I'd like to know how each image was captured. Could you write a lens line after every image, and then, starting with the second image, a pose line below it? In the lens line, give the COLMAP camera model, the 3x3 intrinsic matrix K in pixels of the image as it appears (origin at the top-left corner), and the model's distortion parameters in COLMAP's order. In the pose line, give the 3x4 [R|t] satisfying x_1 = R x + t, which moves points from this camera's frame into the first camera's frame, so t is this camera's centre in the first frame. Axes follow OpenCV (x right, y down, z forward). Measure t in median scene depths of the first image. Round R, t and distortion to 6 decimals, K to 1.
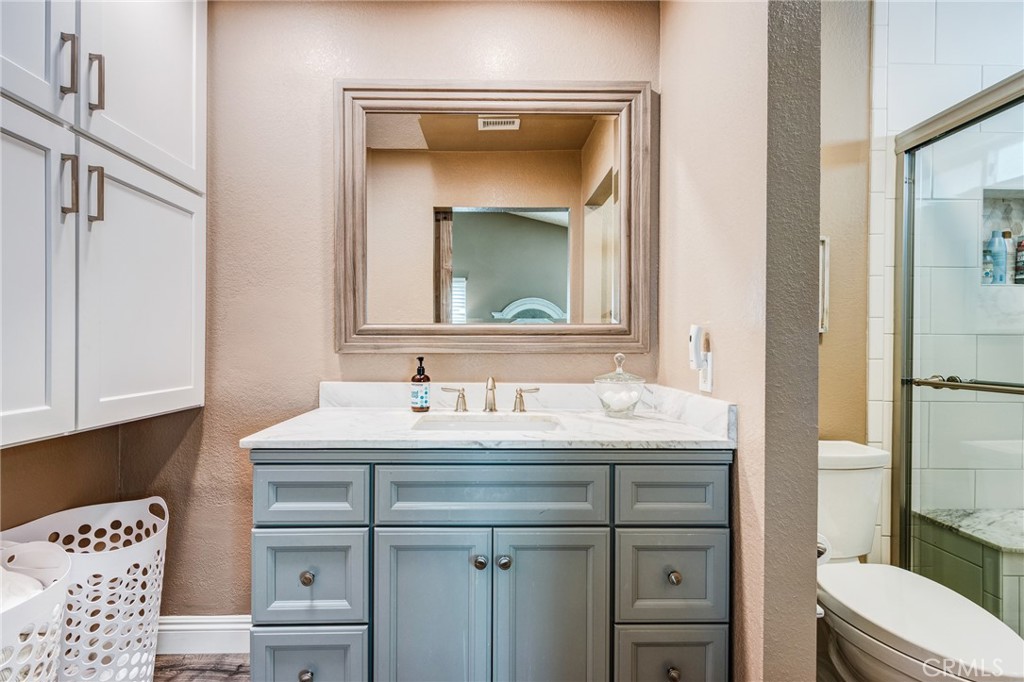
lens RADIAL K [[464.2, 0, 493.5], [0, 464.2, 345.9], [0, 0, 1]] dist [0.009304, -0.004062]
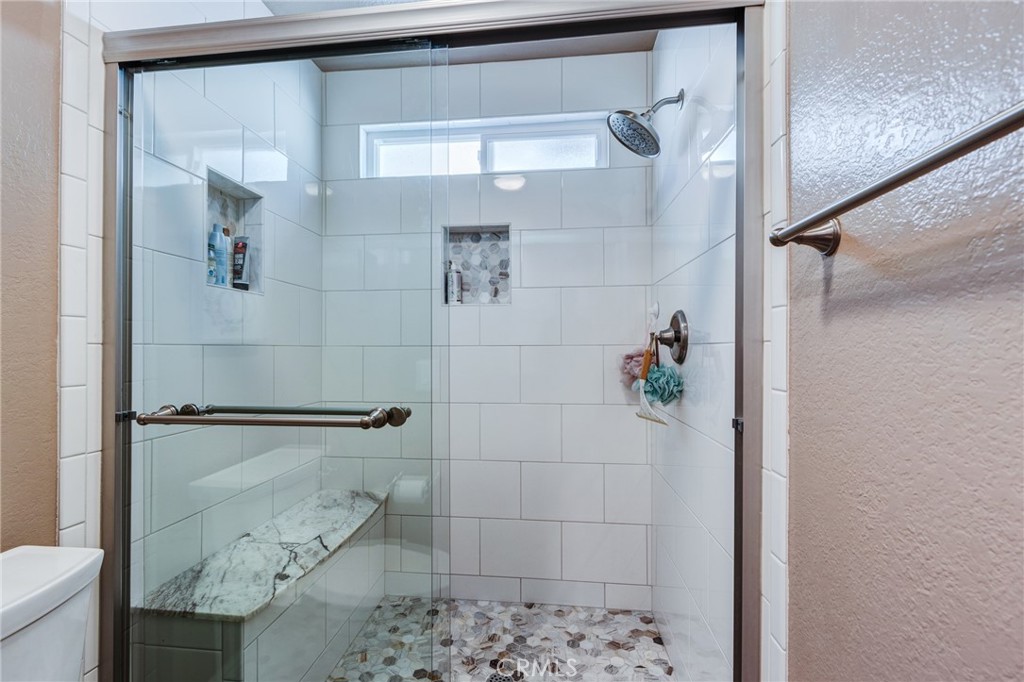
lens RADIAL K [[464.2, 0, 503.1], [0, 464.2, 346.3], [0, 0, 1]] dist [0.009304, -0.004062]
pose [[0.123748, -0.002967, 0.992309, 0.300451], [0.002682, 0.999993, 0.002655, -0.022741], [-0.992310, 0.002333, 0.123755, 0.387097]]
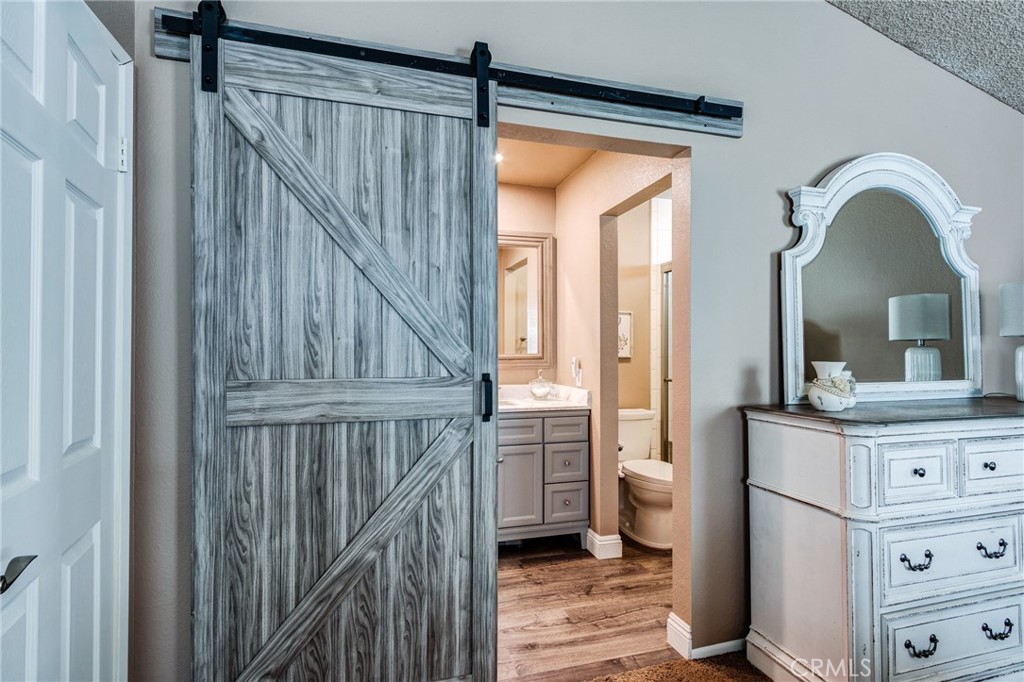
lens RADIAL K [[464.2, 0, 491.5], [0, 464.2, 348.6], [0, 0, 1]] dist [0.009304, -0.004062]
pose [[0.970505, -0.005577, 0.241018, -0.400789], [0.007206, 0.999957, -0.005877, -0.060278], [-0.240975, 0.007441, 0.970503, -0.873018]]
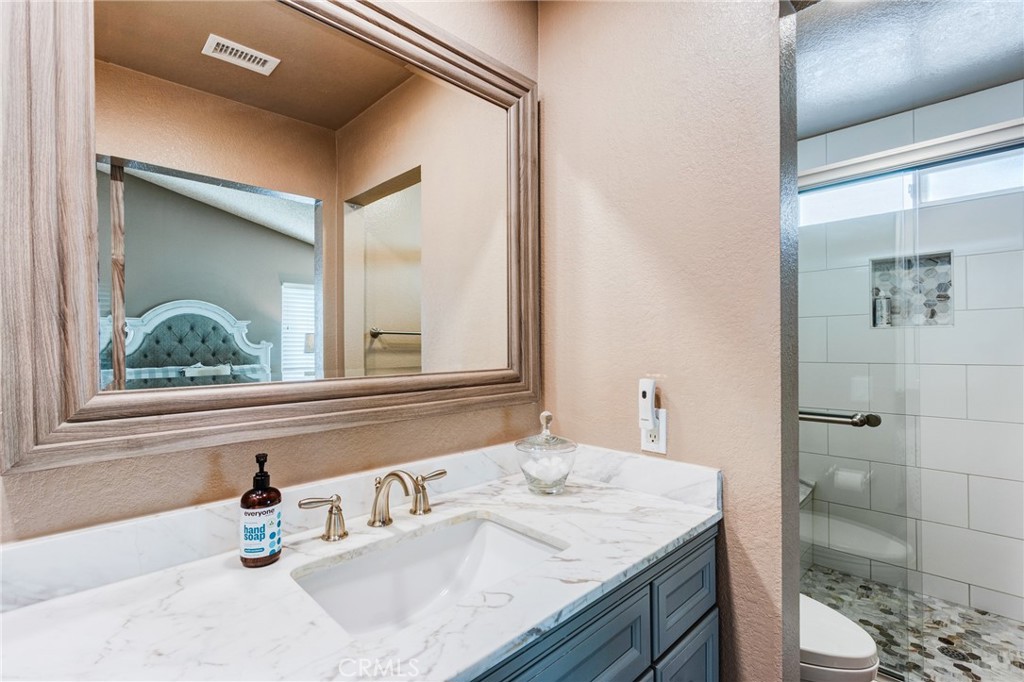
lens RADIAL K [[464.2, 0, 493.5], [0, 464.2, 347.4], [0, 0, 1]] dist [0.009304, -0.004062]
pose [[0.734058, -0.012361, 0.678974, -0.303435], [0.014205, 0.999895, 0.002846, -0.088805], [-0.678938, 0.007555, 0.734157, 0.433045]]
